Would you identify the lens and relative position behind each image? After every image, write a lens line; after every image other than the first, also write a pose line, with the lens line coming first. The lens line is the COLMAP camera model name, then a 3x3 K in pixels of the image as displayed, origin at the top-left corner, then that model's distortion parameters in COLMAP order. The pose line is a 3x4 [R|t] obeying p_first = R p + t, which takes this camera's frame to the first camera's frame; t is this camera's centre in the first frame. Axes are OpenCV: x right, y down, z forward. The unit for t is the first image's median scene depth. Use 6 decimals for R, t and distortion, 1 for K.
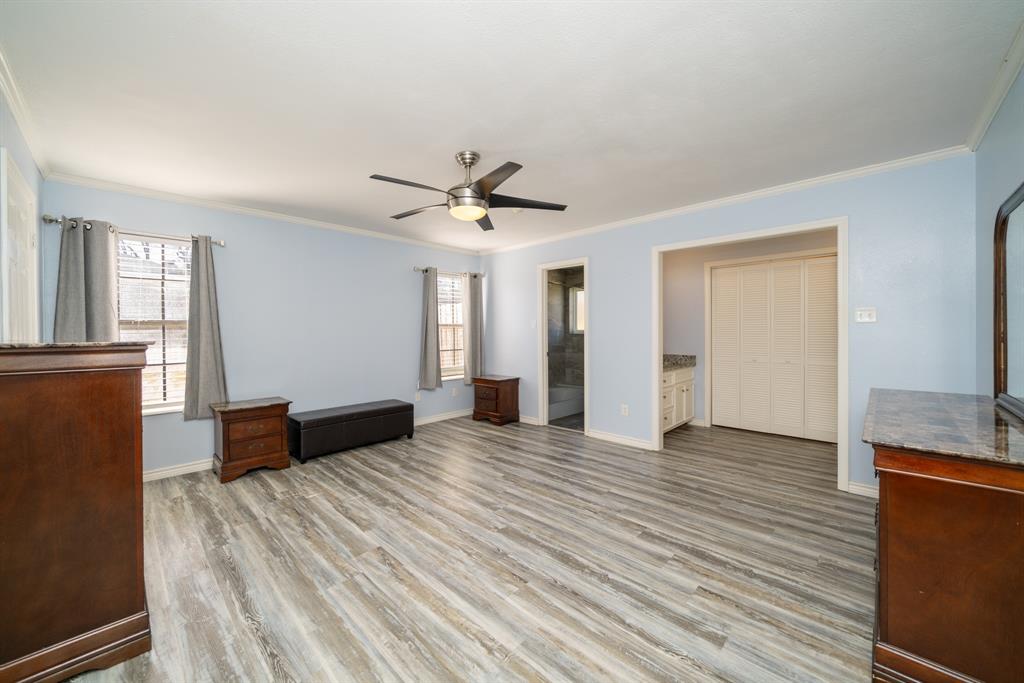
lens RADIAL K [[380.5, 0, 509.7], [0, 380.5, 336.5], [0, 0, 1]] dist [0.000340, 0.000020]
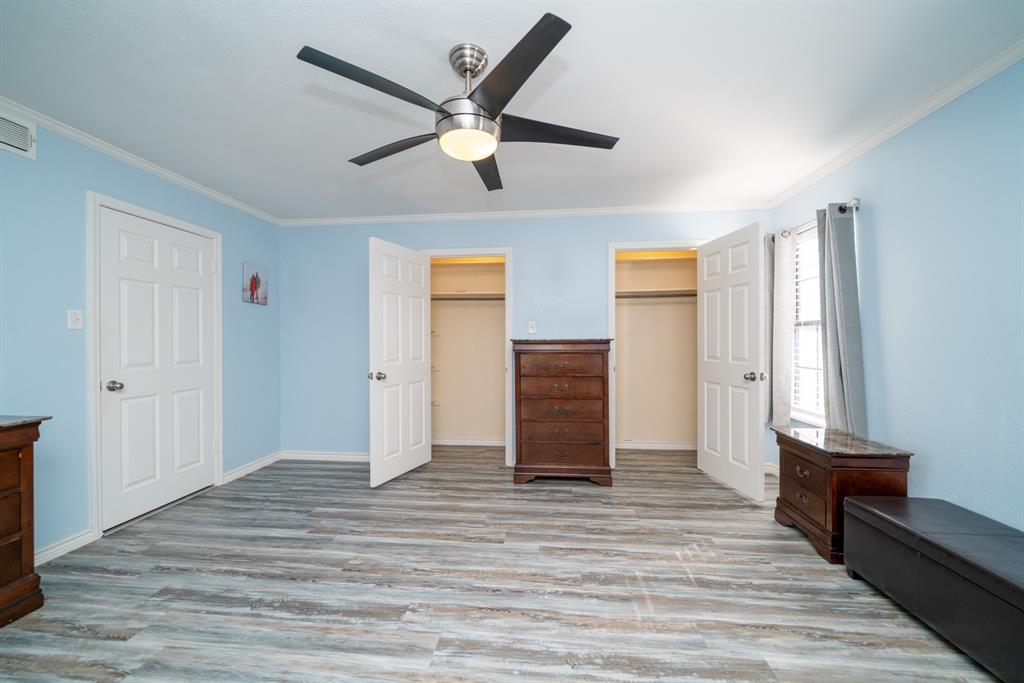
lens RADIAL K [[390.7, 0, 512.6], [0, 390.7, 340.4], [0, 0, 1]] dist [0.002275, -0.000035]
pose [[-0.790370, 0.010212, -0.612544, 0.286562], [0.002521, 0.999907, 0.013418, -0.019391], [0.612624, 0.009061, -0.790322, 1.834496]]
